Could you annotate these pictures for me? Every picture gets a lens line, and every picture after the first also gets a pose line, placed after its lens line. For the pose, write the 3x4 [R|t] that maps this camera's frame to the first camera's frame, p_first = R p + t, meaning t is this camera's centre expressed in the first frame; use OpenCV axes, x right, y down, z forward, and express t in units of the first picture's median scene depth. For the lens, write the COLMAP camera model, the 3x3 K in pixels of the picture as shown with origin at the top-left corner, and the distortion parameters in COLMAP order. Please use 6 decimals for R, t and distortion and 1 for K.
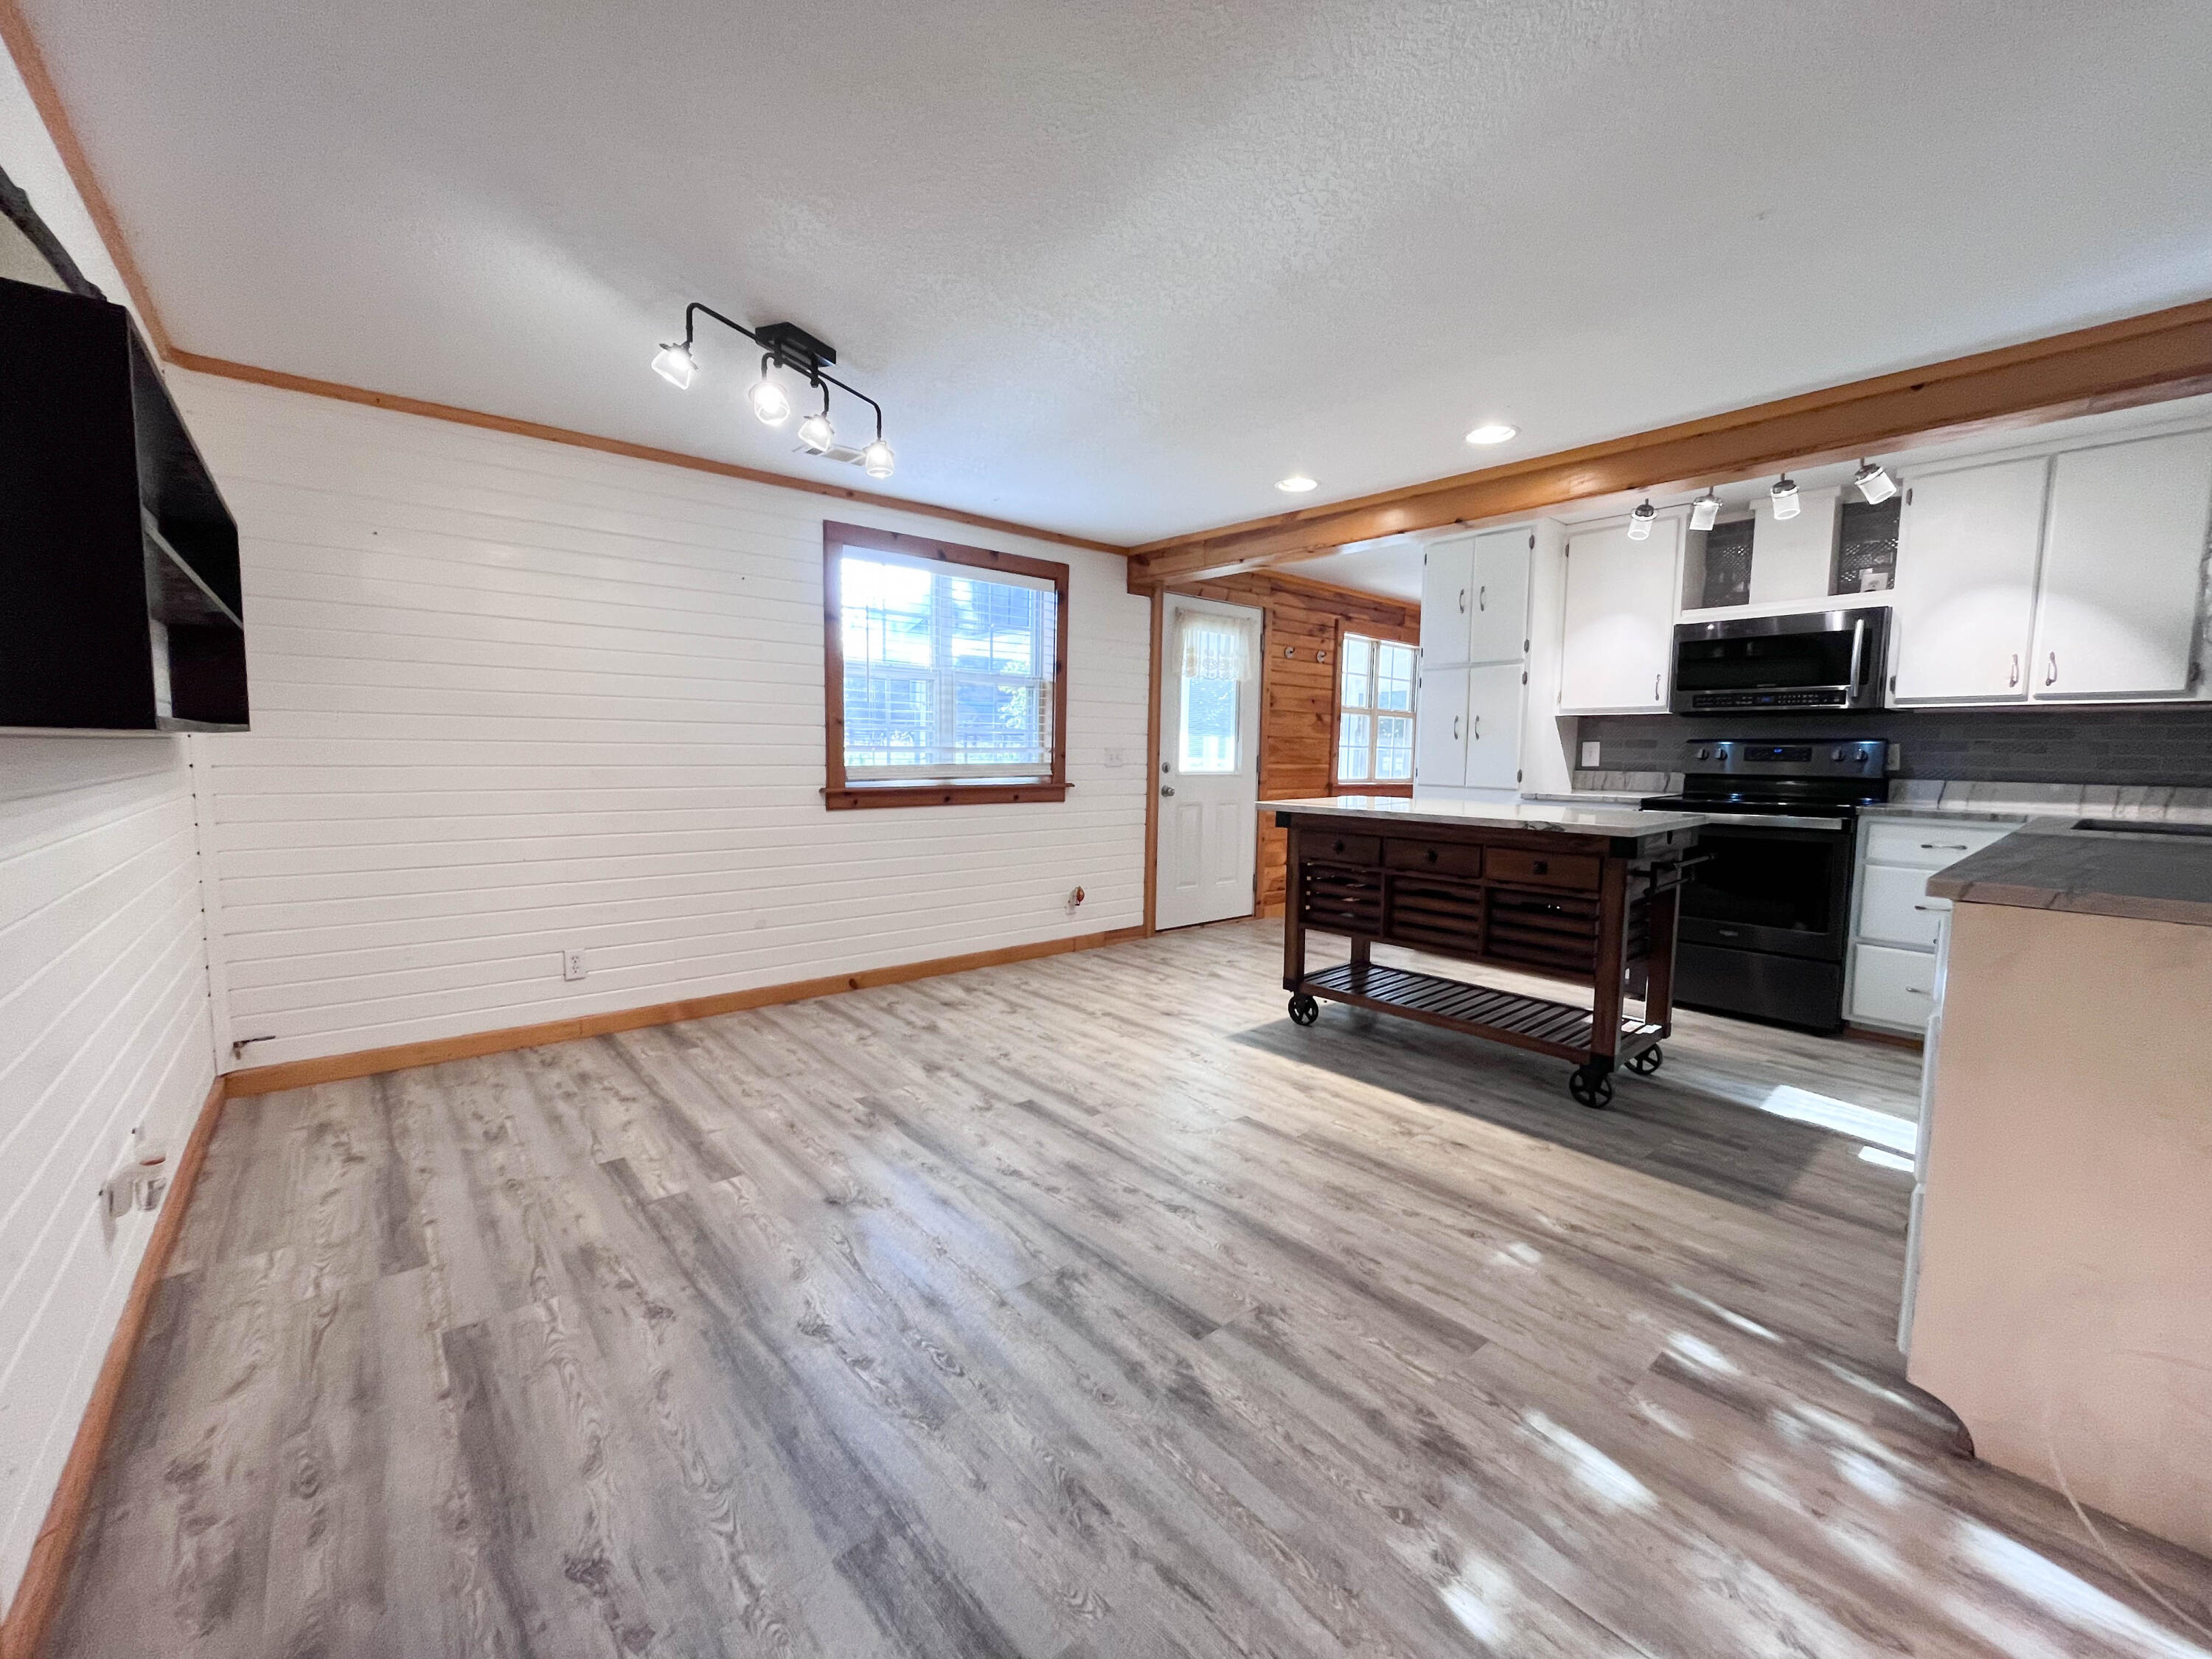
lens RADIAL K [[907.2, 0, 1097.2], [0, 907.2, 831.0], [0, 0, 1]] dist [-0.002236, -0.000485]
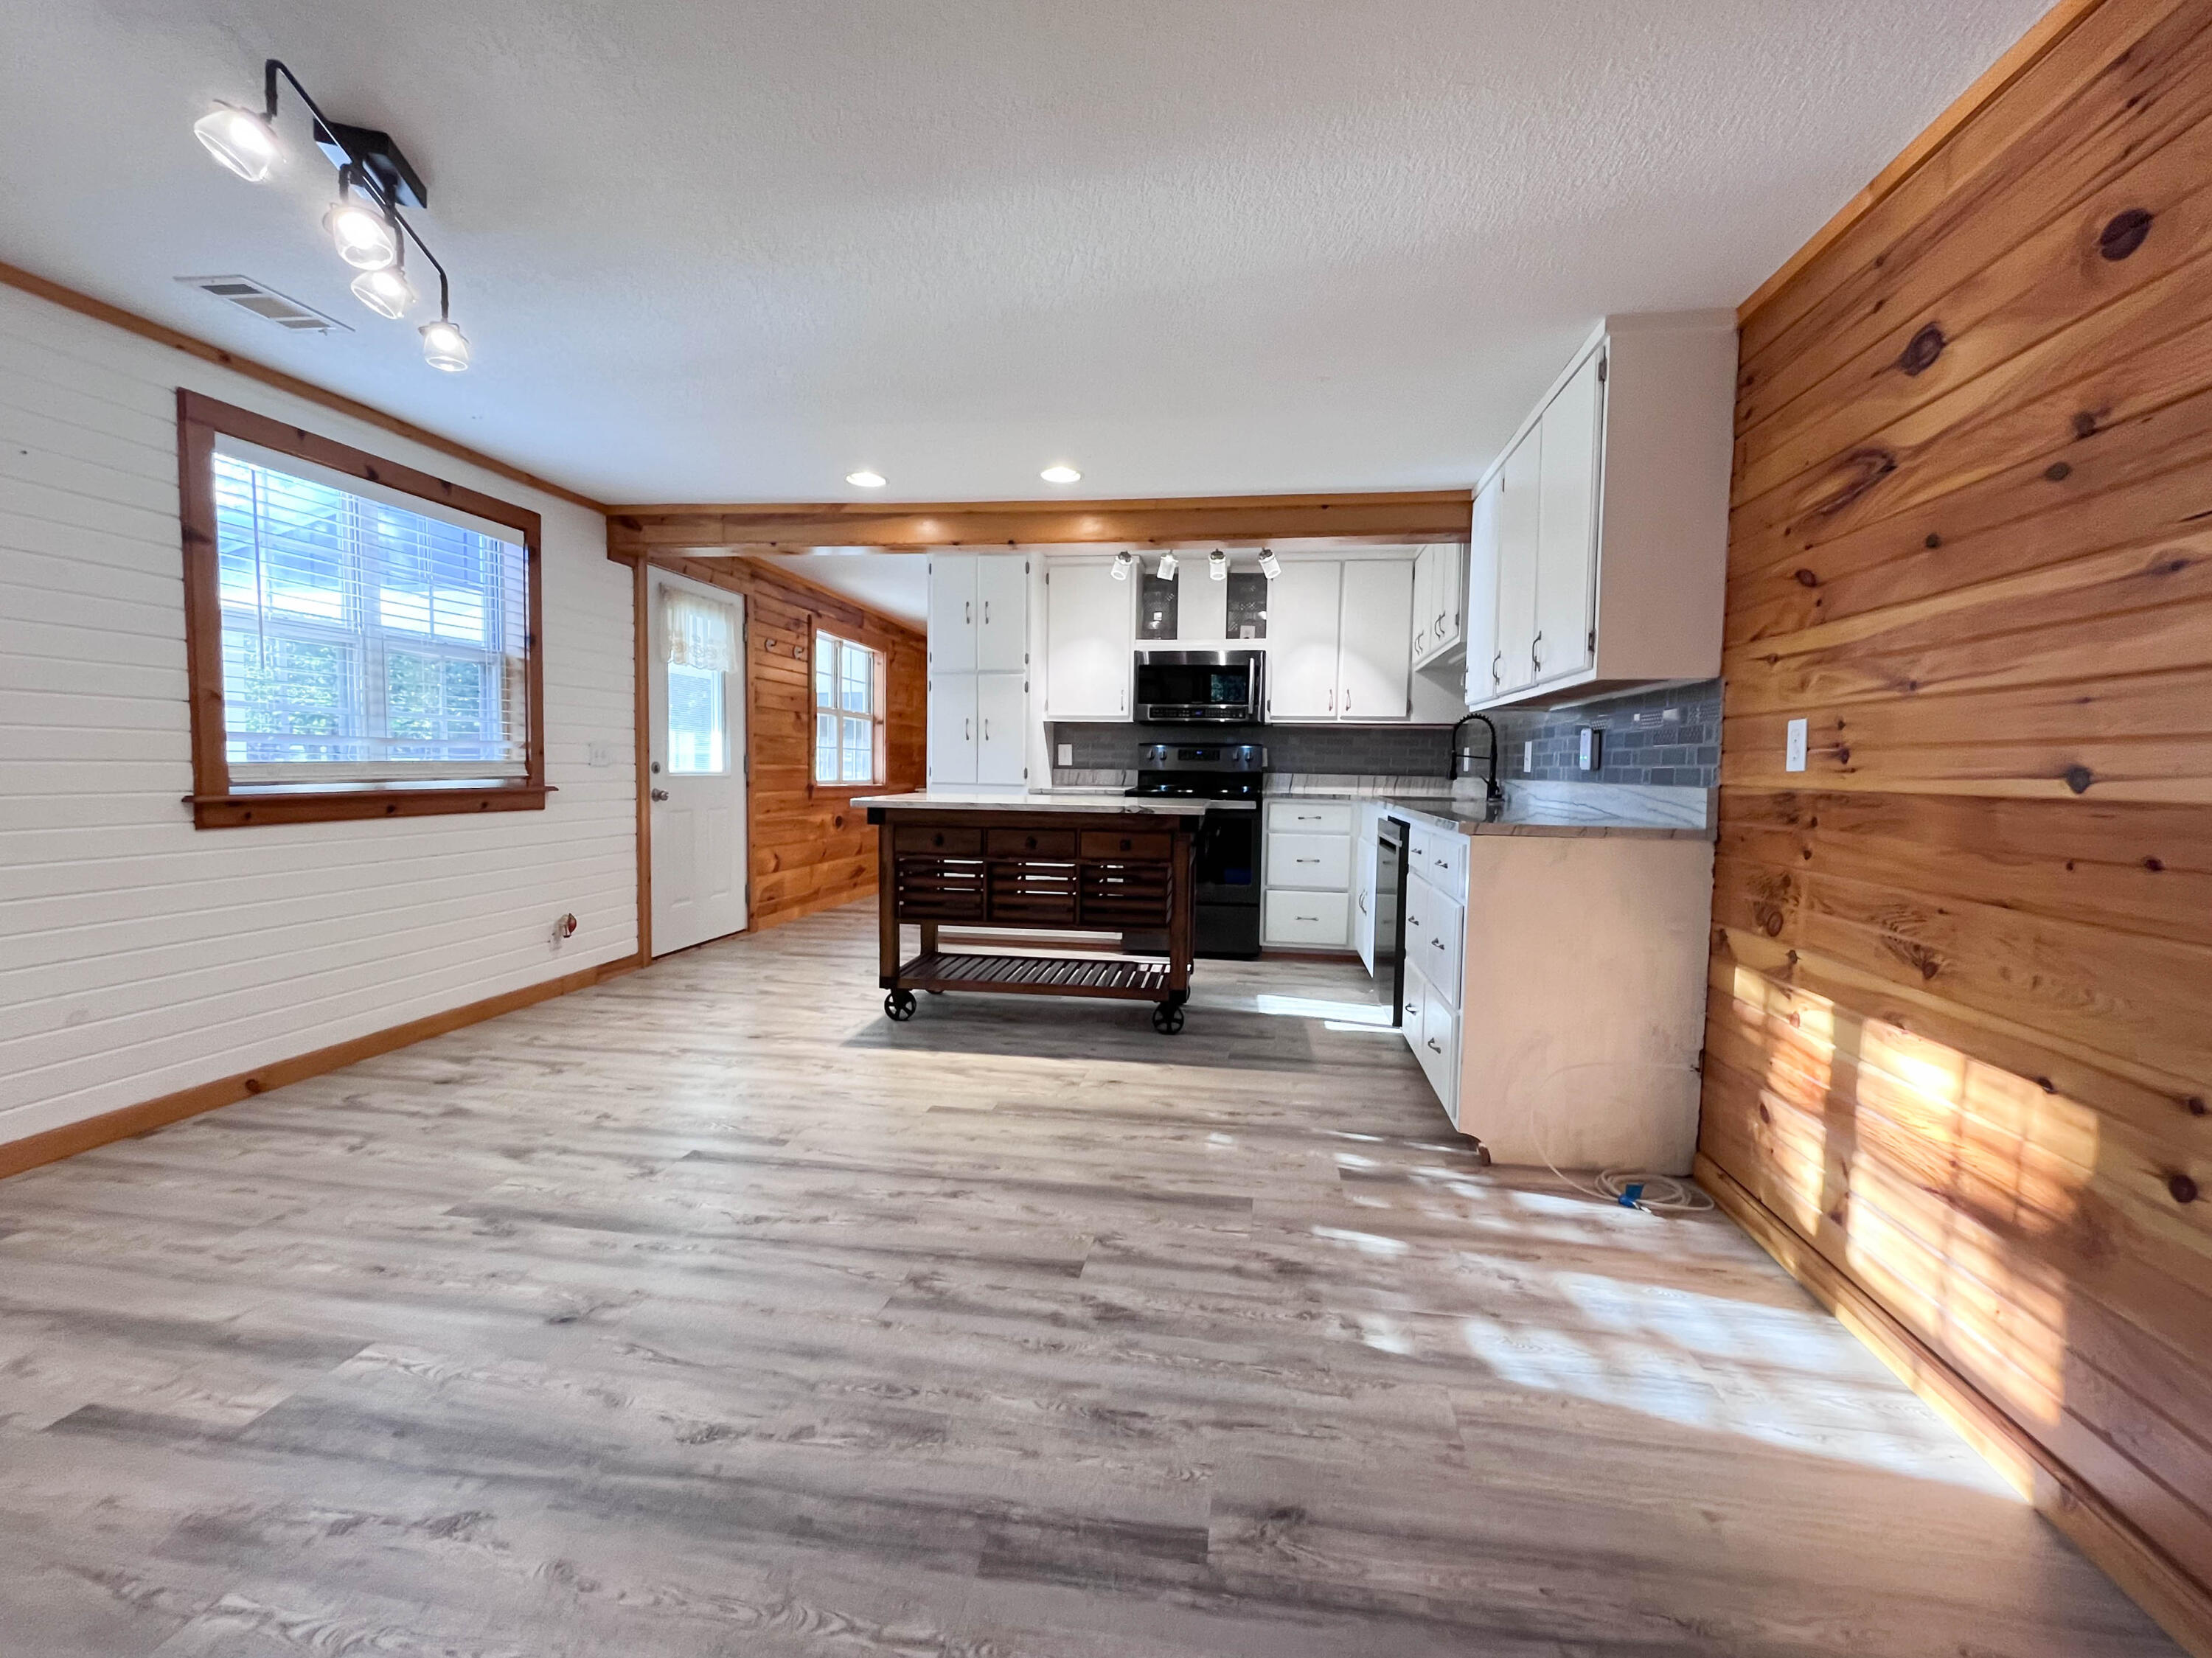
lens RADIAL K [[943.4, 0, 1136.8], [0, 943.4, 830.6], [0, 0, 1]] dist [-0.004221, -0.000228]
pose [[0.744139, -0.045589, 0.666467, -0.241732], [0.052639, 0.998568, 0.009533, 0.007157], [-0.665947, 0.027988, 0.745474, 0.039589]]
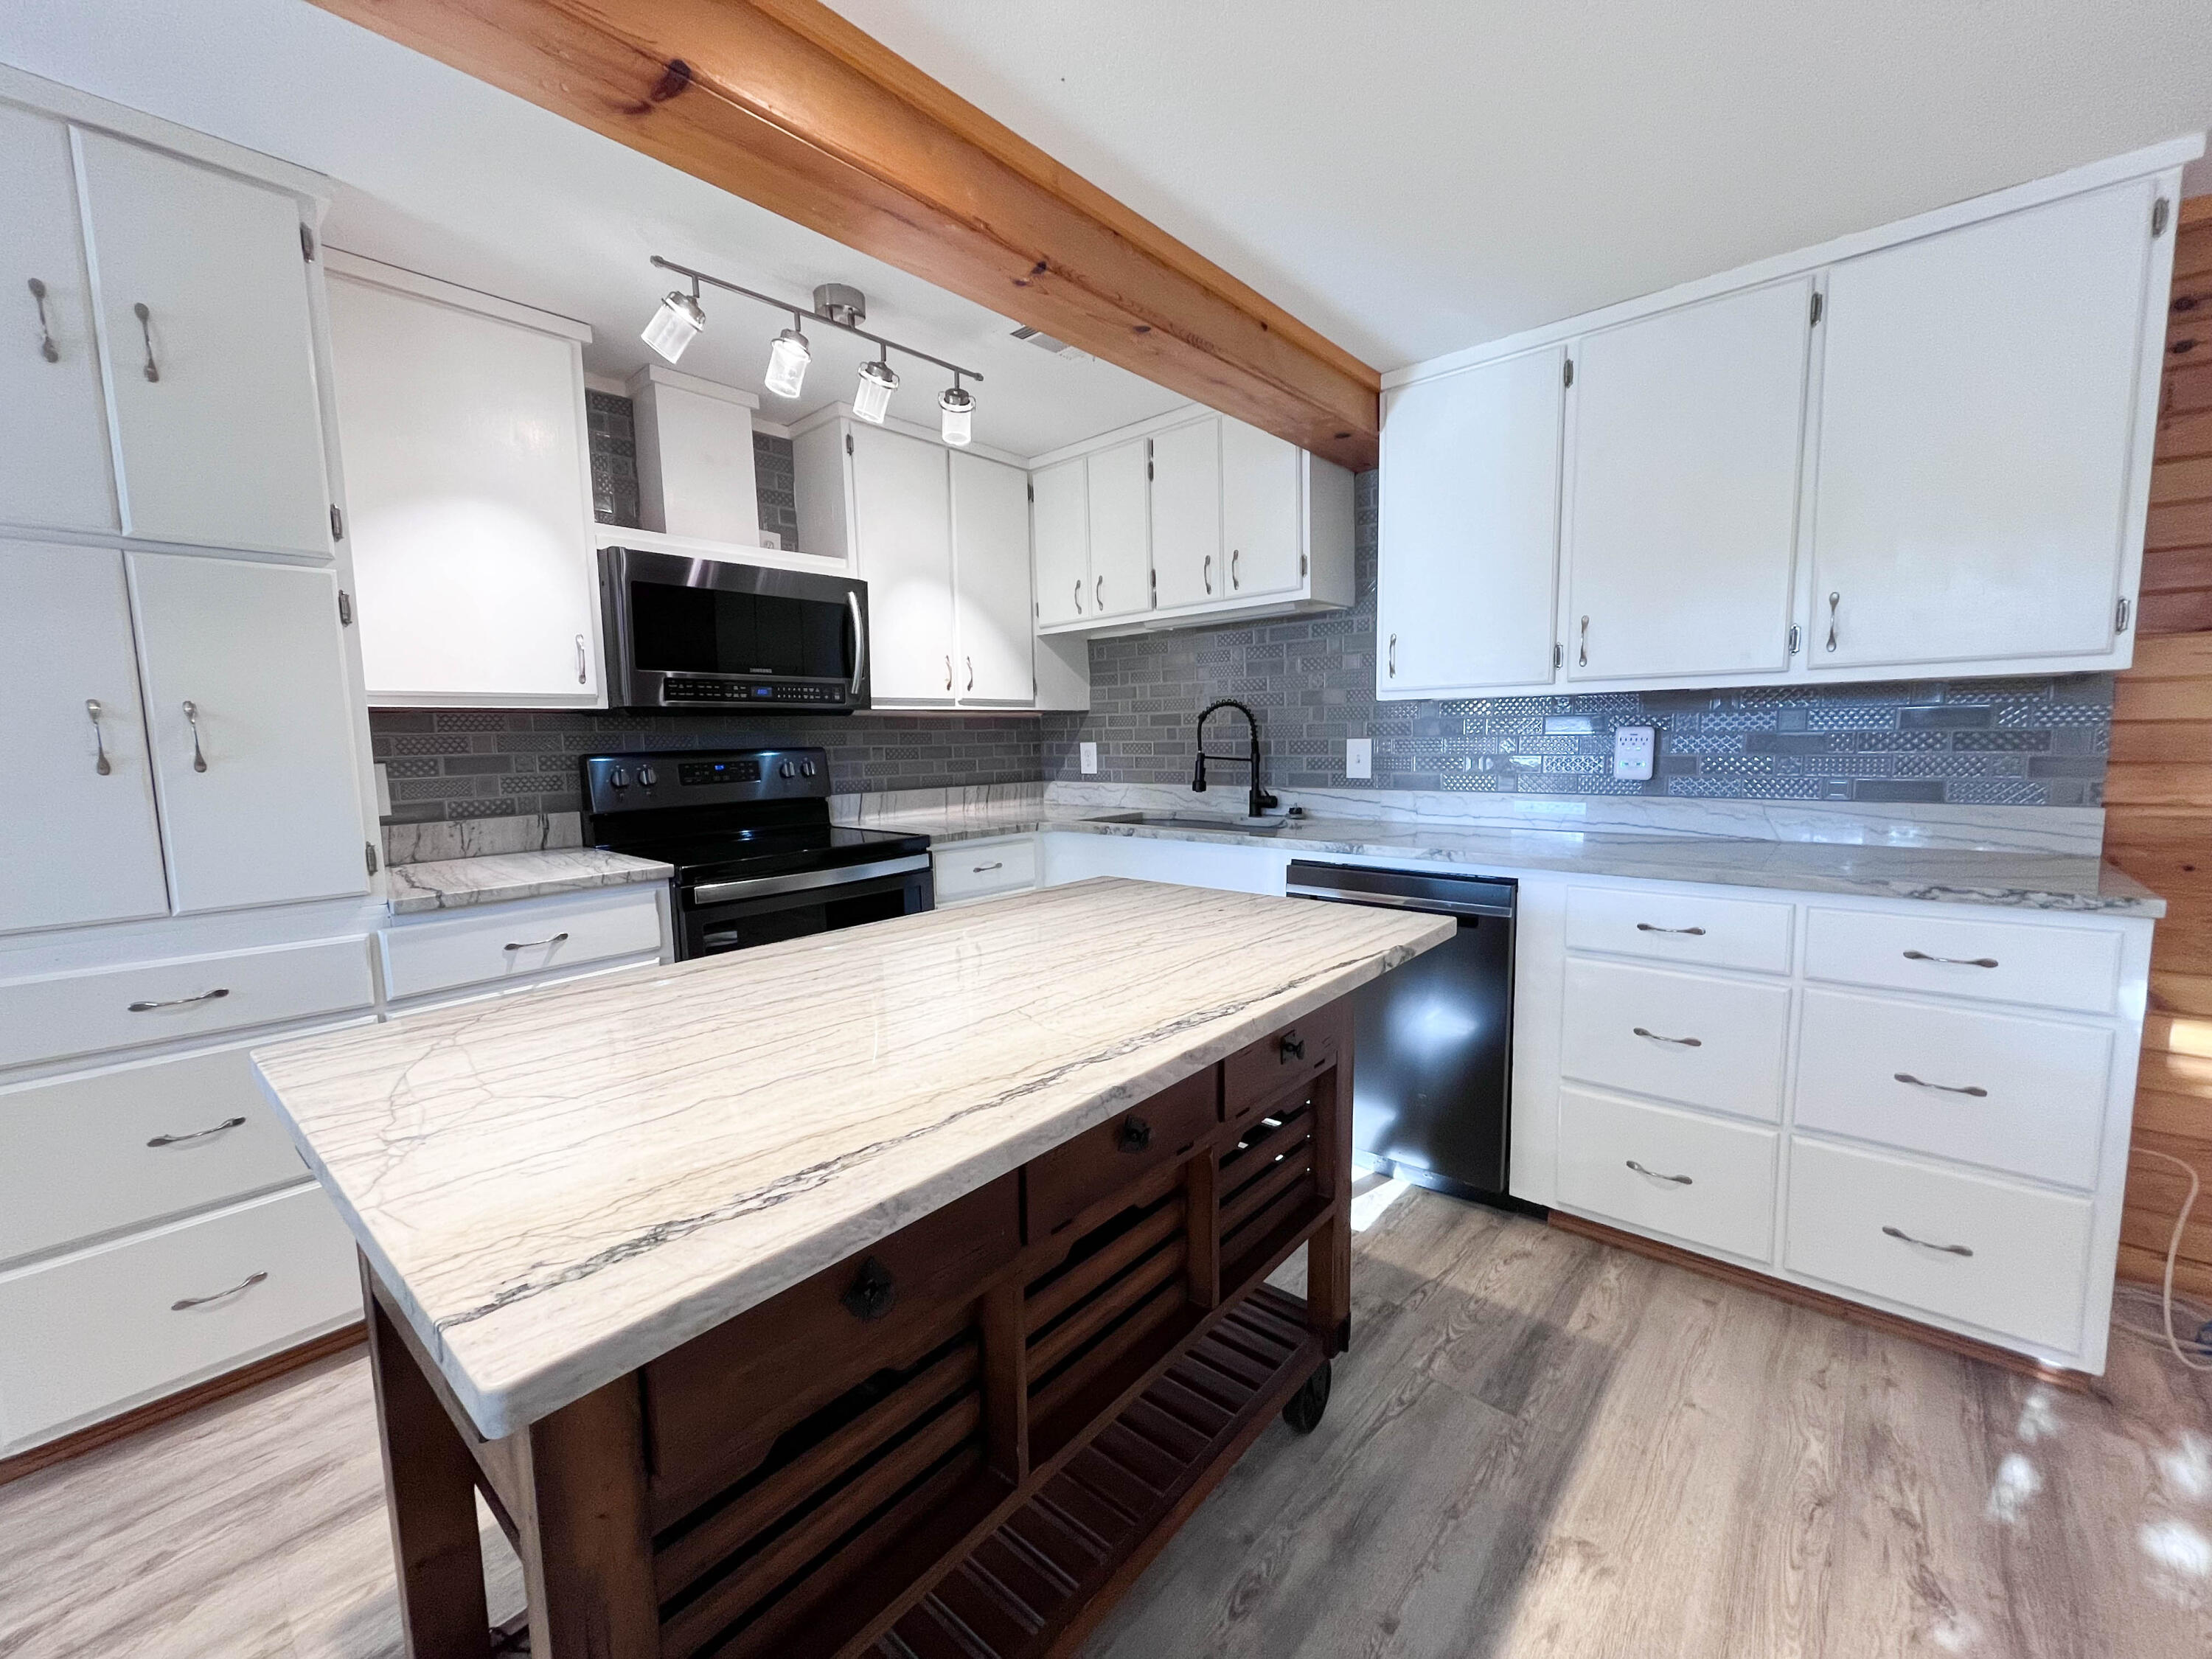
lens RADIAL K [[893.5, 0, 1107.7], [0, 893.5, 831.5], [0, 0, 1]] dist [-0.001340, -0.000035]
pose [[-0.141984, -0.114610, 0.983212, 0.046694], [0.106970, 0.985681, 0.130345, -0.099146], [-0.984072, 0.123681, -0.127691, 0.819691]]
